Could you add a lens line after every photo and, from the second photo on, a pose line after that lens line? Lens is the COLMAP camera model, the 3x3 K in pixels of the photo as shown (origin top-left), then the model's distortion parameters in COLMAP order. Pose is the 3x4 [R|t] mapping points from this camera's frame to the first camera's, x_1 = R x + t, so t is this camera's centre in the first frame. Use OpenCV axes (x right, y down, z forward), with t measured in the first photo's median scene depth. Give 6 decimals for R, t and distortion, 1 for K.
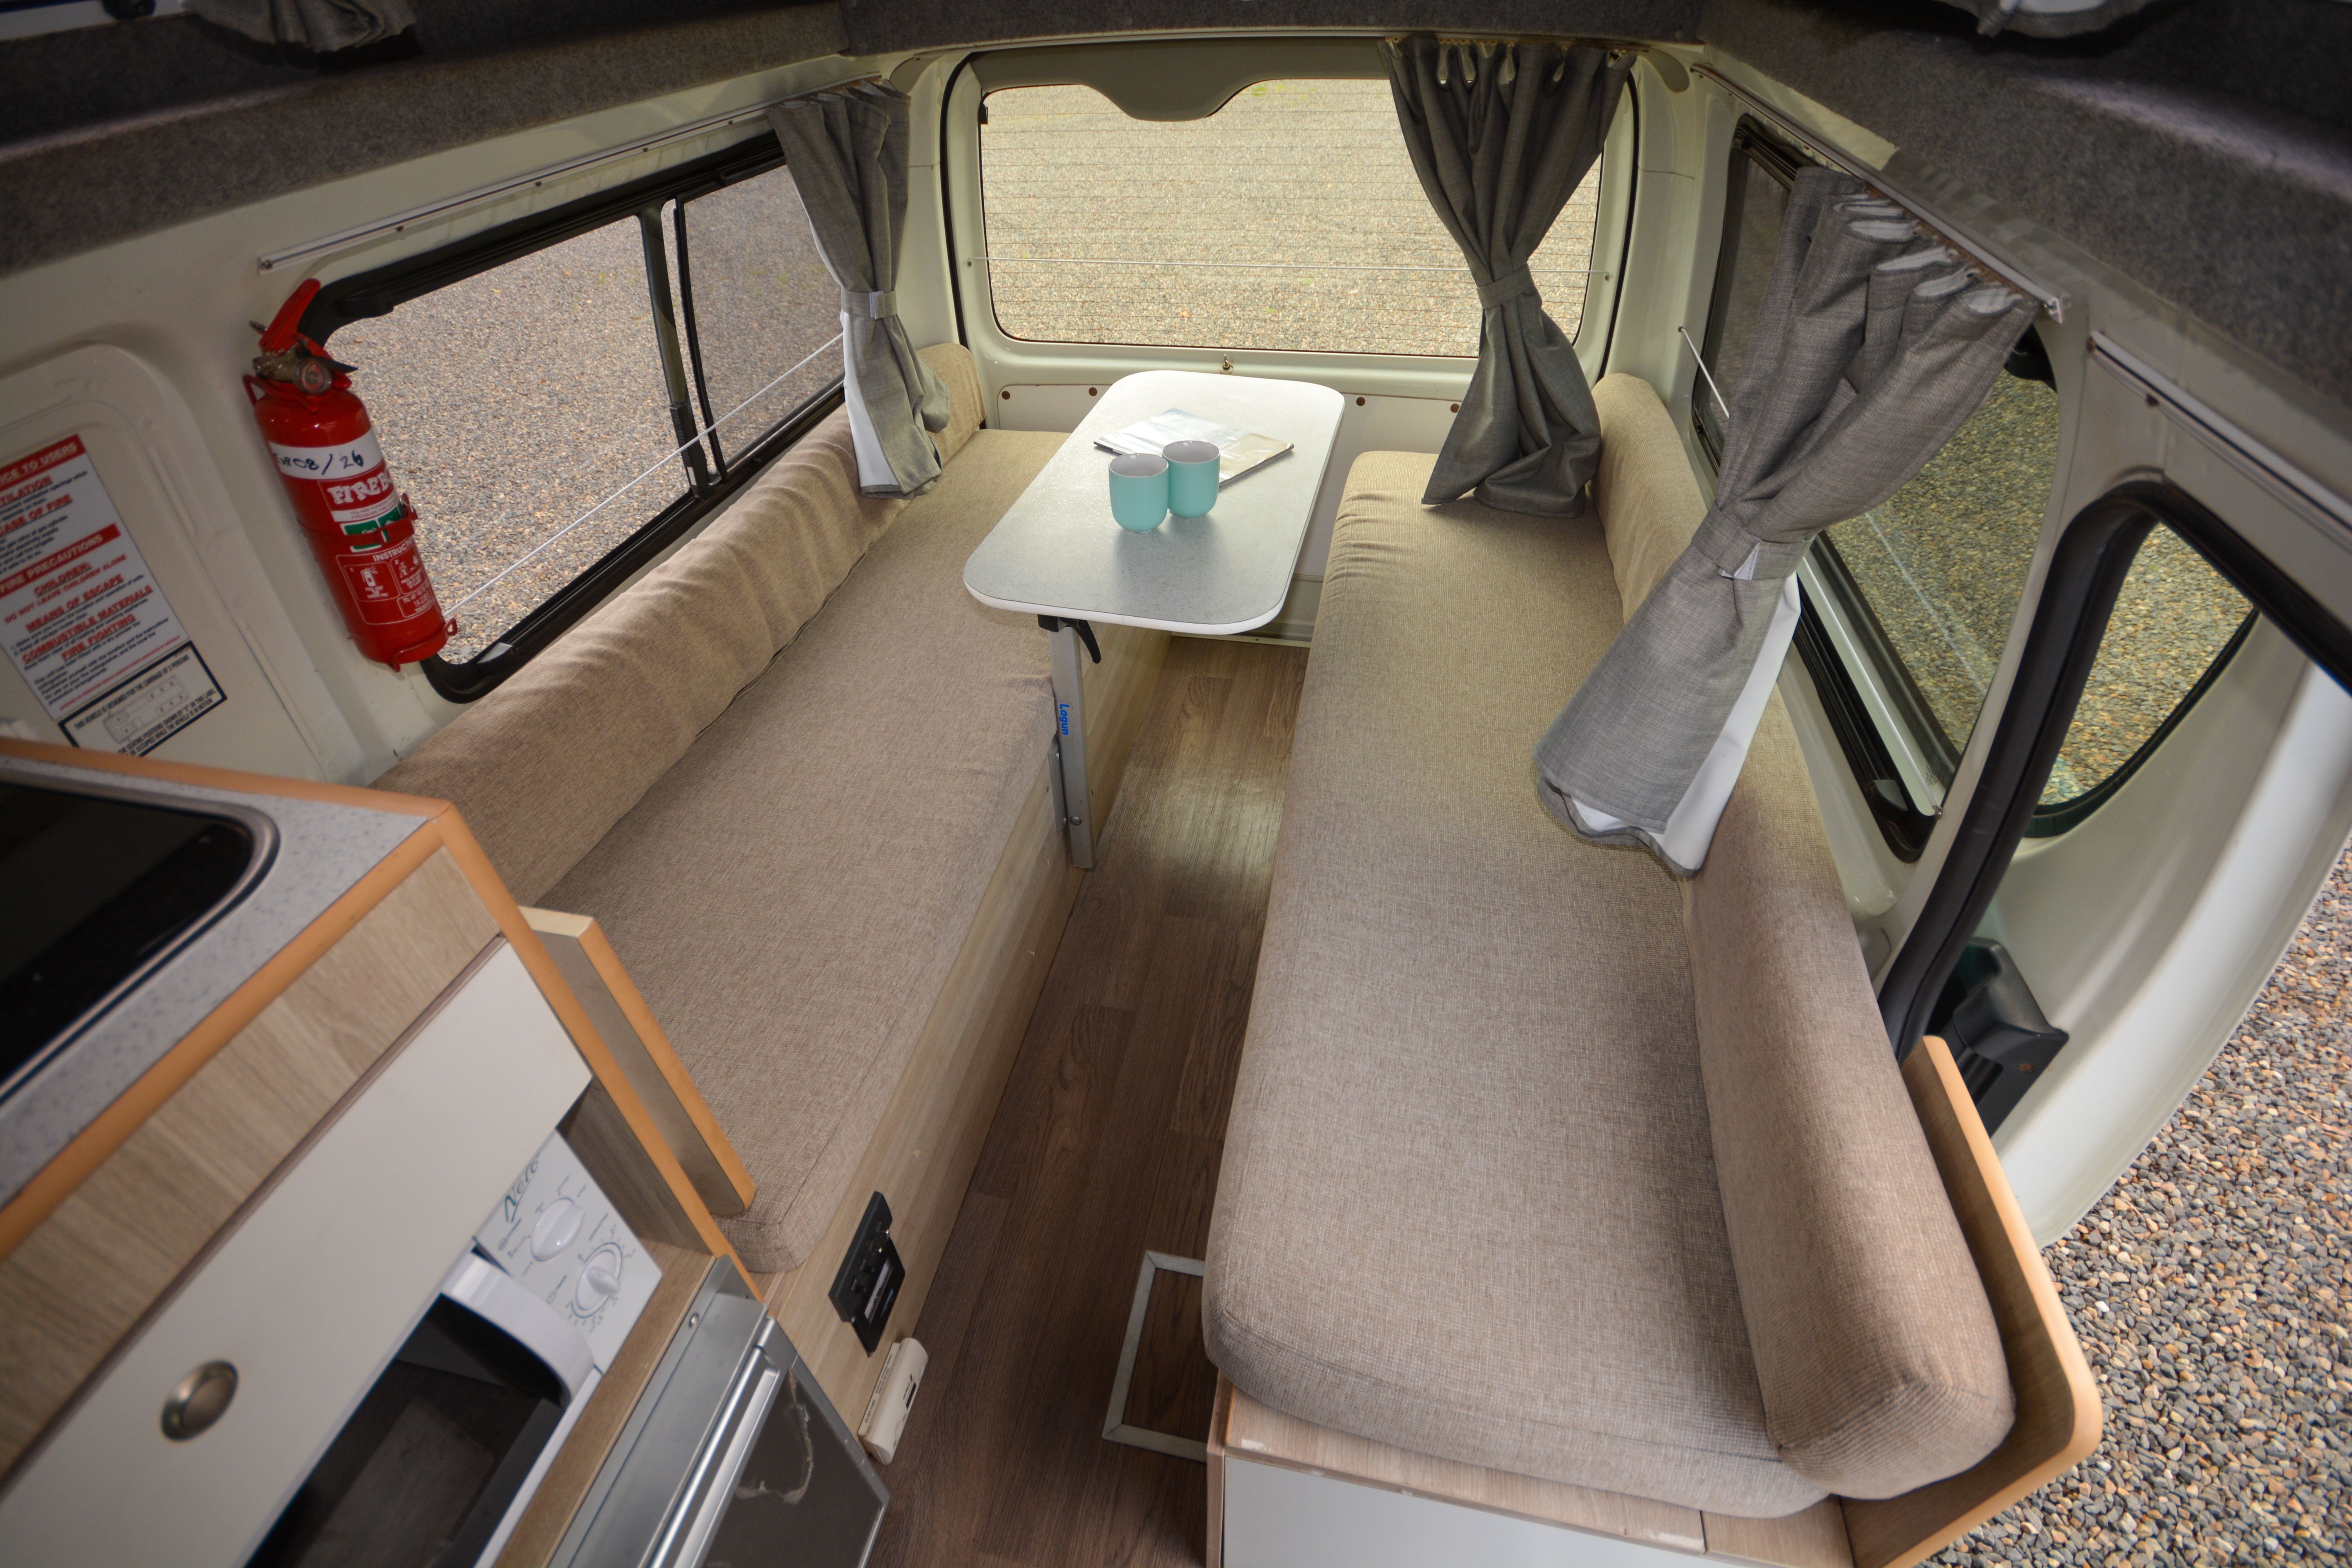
lens RADIAL K [[1034.2, 0, 1167.7], [0, 1034.2, 786.1], [0, 0, 1]] dist [0.016422, -0.017242]
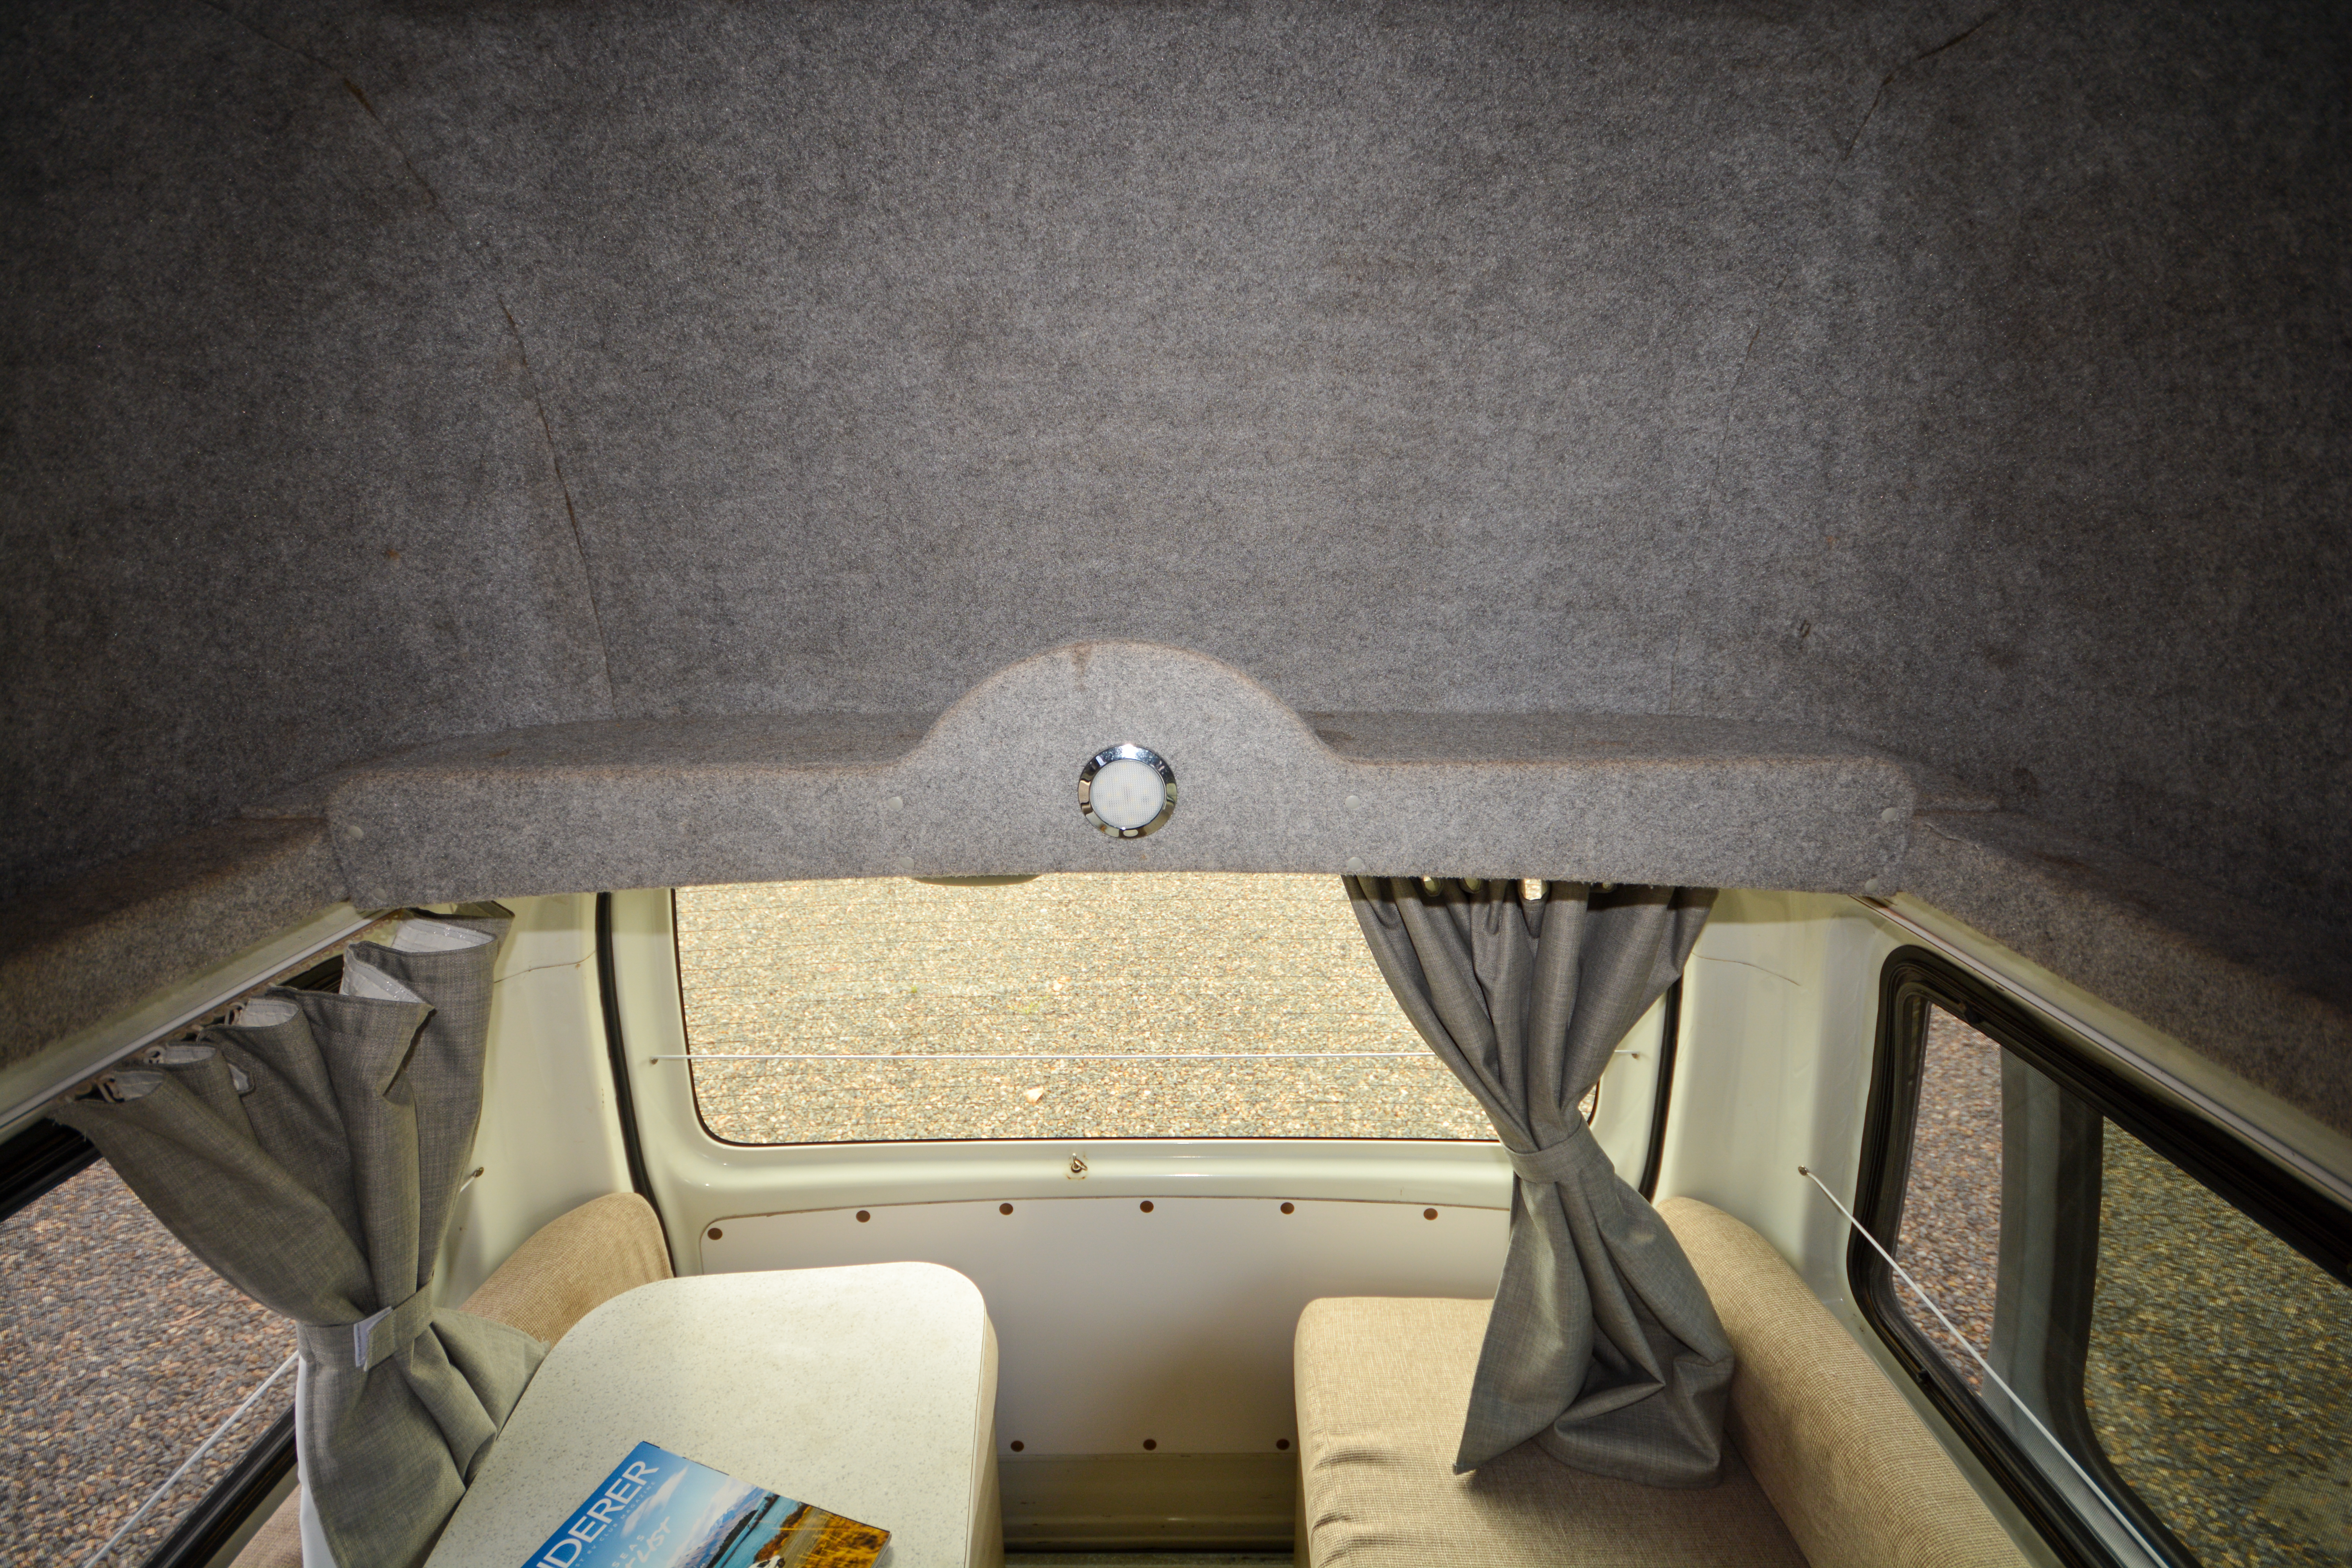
lens RADIAL K [[1022.6, 0, 1168.3], [0, 1022.6, 783.2], [0, 0, 1]] dist [0.027220, -0.022081]
pose [[0.979221, -0.028417, 0.200794, -0.012371], [0.110387, 0.905287, -0.410208, -0.434874], [-0.170119, 0.423850, 0.889613, 0.392811]]
